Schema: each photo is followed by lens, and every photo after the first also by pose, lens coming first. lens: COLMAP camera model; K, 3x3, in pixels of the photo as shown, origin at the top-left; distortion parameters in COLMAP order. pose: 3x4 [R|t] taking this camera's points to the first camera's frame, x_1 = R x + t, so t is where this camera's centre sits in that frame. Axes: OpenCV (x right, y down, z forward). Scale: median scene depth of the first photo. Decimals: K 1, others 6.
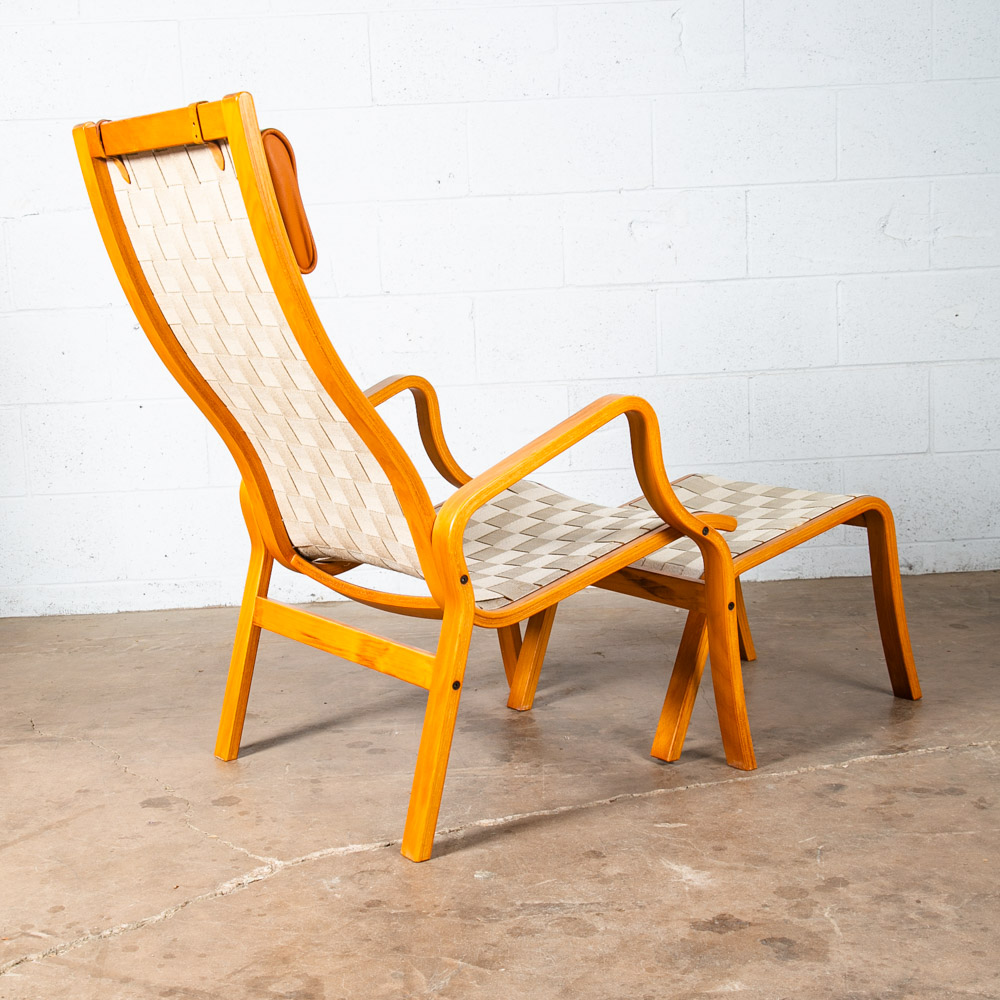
lens RADIAL K [[1810.7, 0, 486.7], [0, 1810.7, 511.0], [0, 0, 1]] dist [0.041693, 0.000000]
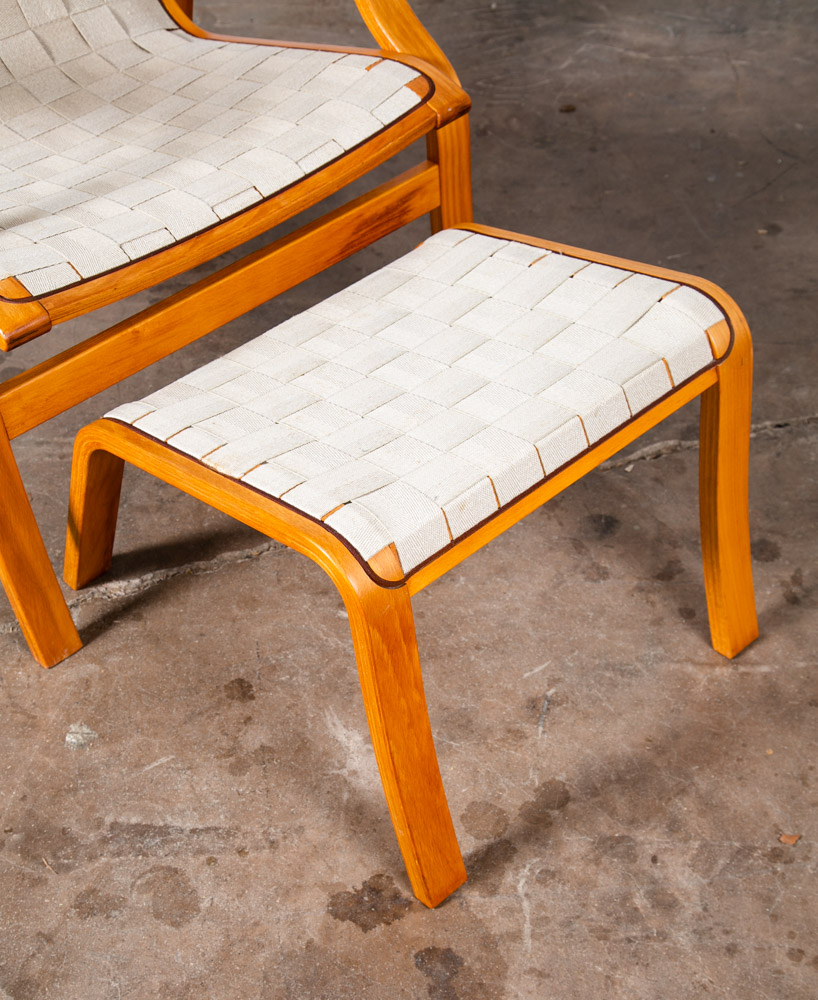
lens RADIAL K [[1594.7, 0, 400.0], [0, 1594.7, 626.7], [0, 0, 1]] dist [0.103273, 0.000000]
pose [[0.999494, 0.027421, -0.016095, 0.118742], [-0.012302, 0.800295, 0.599481, -0.193373], [0.029319, -0.598980, 0.800227, 0.448463]]
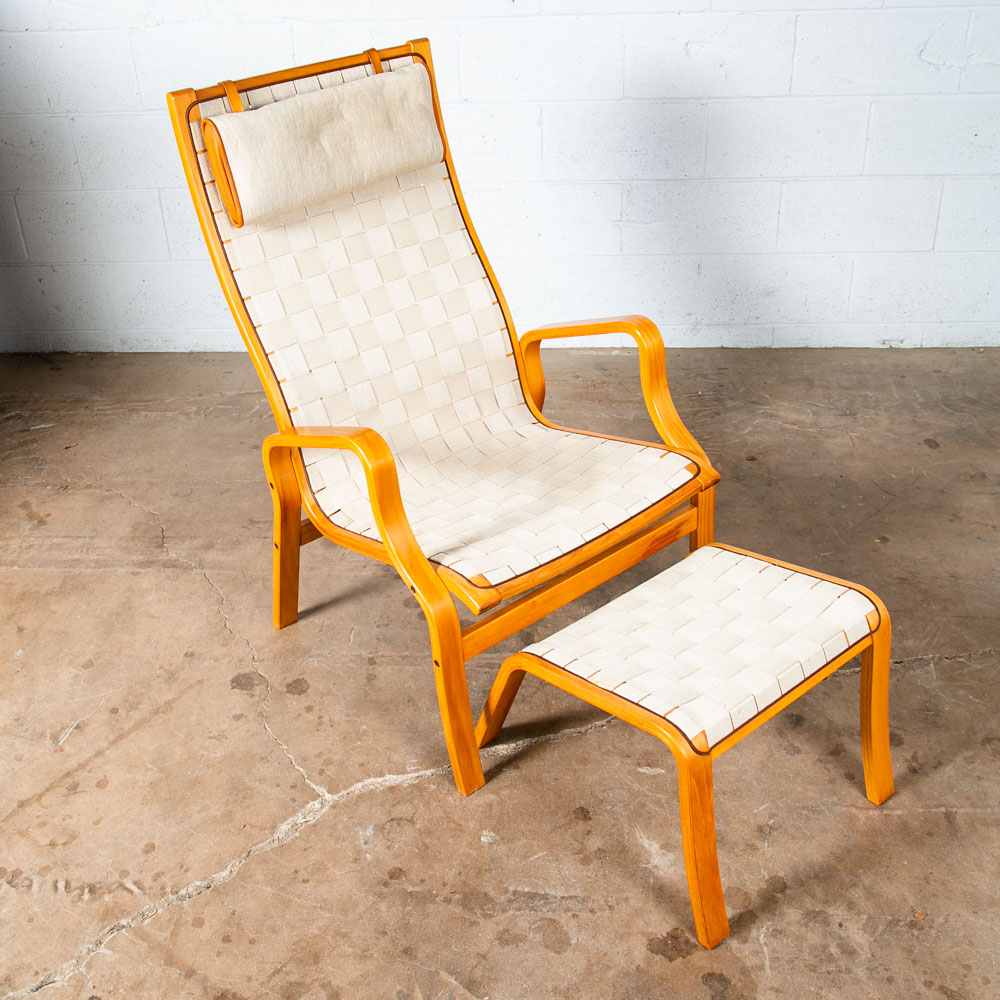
lens RADIAL K [[1258.7, 0, 488.4], [0, 1258.7, 489.3], [0, 0, 1]] dist [-0.038165, 0.000000]
pose [[0.996017, 0.051006, -0.073135, 0.041859], [-0.017234, 0.914885, 0.403347, -0.310257], [0.087483, -0.400480, 0.912120, 0.279979]]
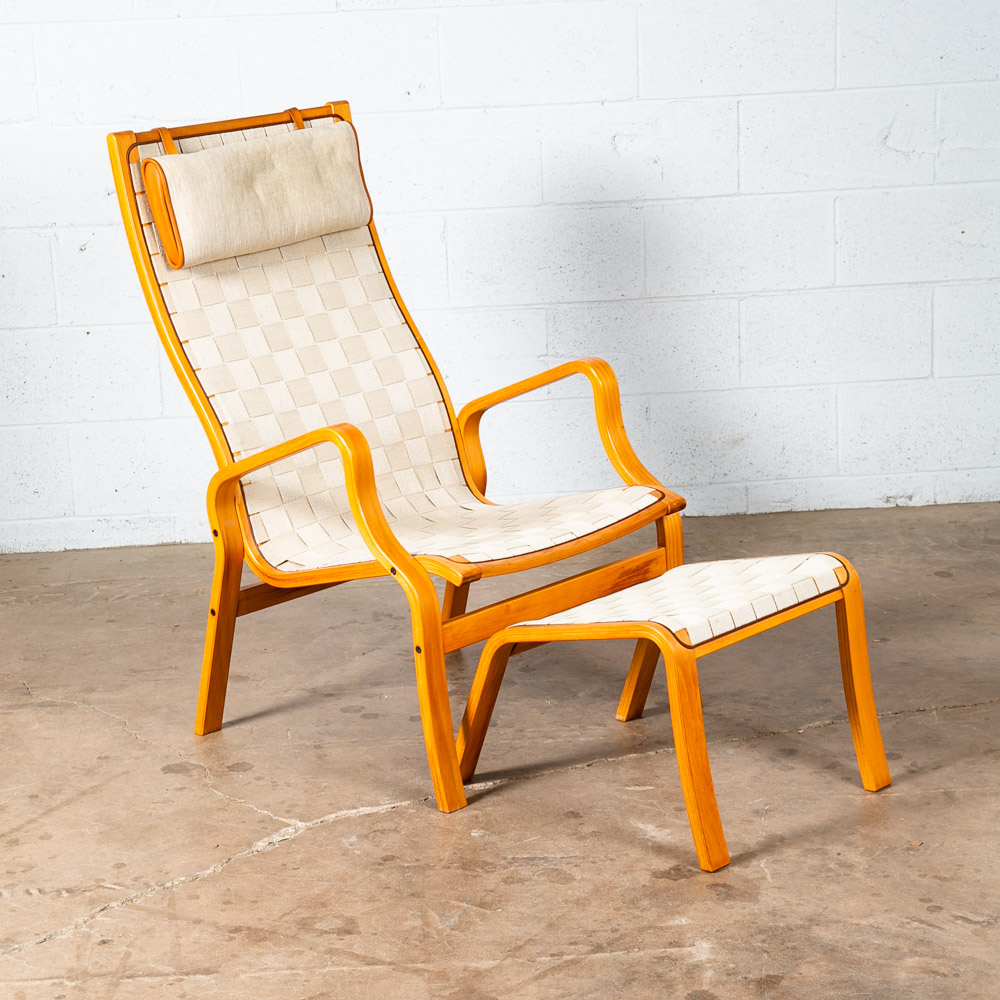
lens RADIAL K [[2934.2, 0, 492.7], [0, 2934.2, 539.0], [0, 0, 1]] dist [0.291480, 0.000000]
pose [[0.999514, -0.004237, 0.030888, -0.044471], [0.000790, 0.993844, 0.110789, -0.175420], [-0.031167, -0.110711, 0.993364, -0.765673]]
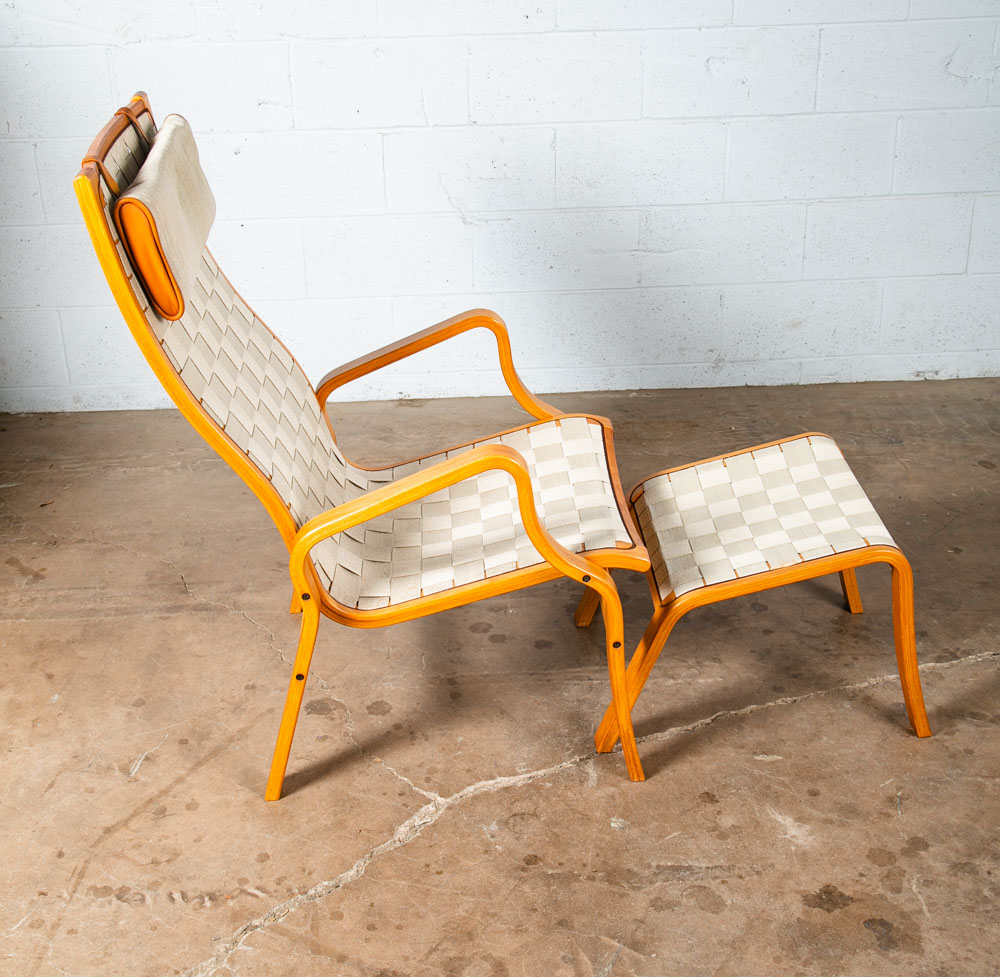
lens RADIAL K [[1631.0, 0, 497.3], [0, 1631.0, 503.8], [0, 0, 1]] dist [0.046692, 0.000000]
pose [[0.999407, 0.008934, 0.033249, -0.103281], [-0.018262, 0.956249, 0.291982, -0.270469], [-0.029186, -0.292416, 0.955846, 0.035351]]
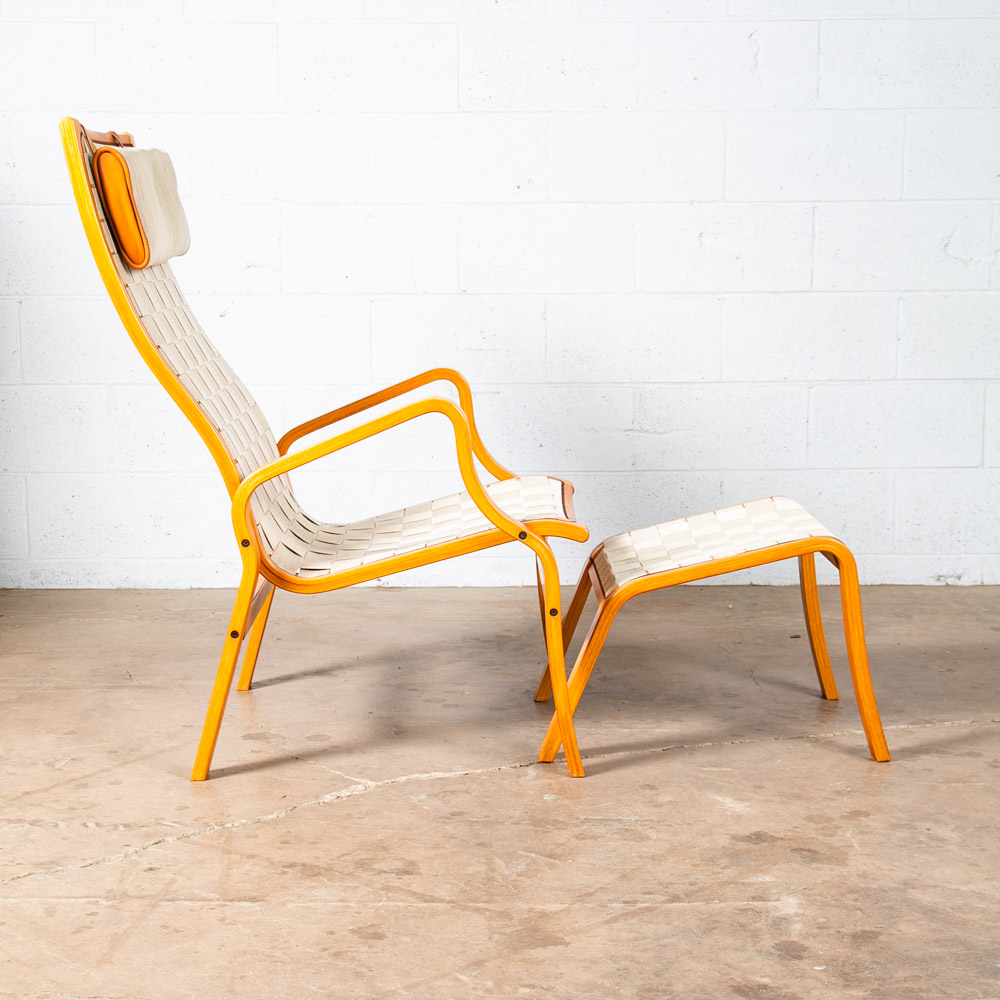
lens RADIAL K [[2072.2, 0, 487.9], [0, 2072.2, 523.2], [0, 0, 1]] dist [0.097059, 0.000000]
pose [[0.999006, 0.042077, -0.014694, -0.026092], [-0.042276, 0.999015, -0.013462, 0.040677], [0.014113, 0.014070, 0.999801, -0.275127]]
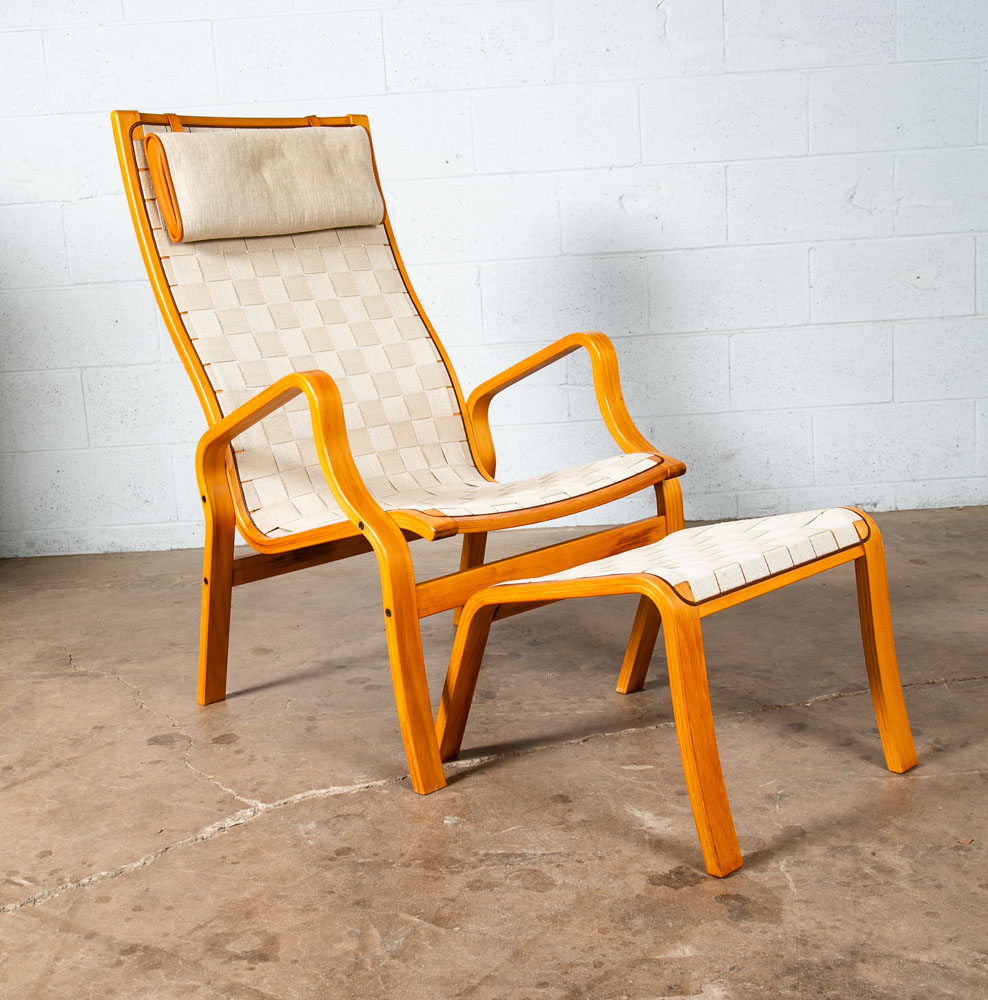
lens RADIAL K [[1439.9, 0, 486.1], [0, 1439.9, 504.4], [0, 0, 1]] dist [0.008990, 0.000000]
pose [[0.999178, -0.006803, -0.039953, 0.044877], [0.008479, 0.999085, 0.041929, -0.012956], [0.039631, -0.042233, 0.998321, 0.160622]]
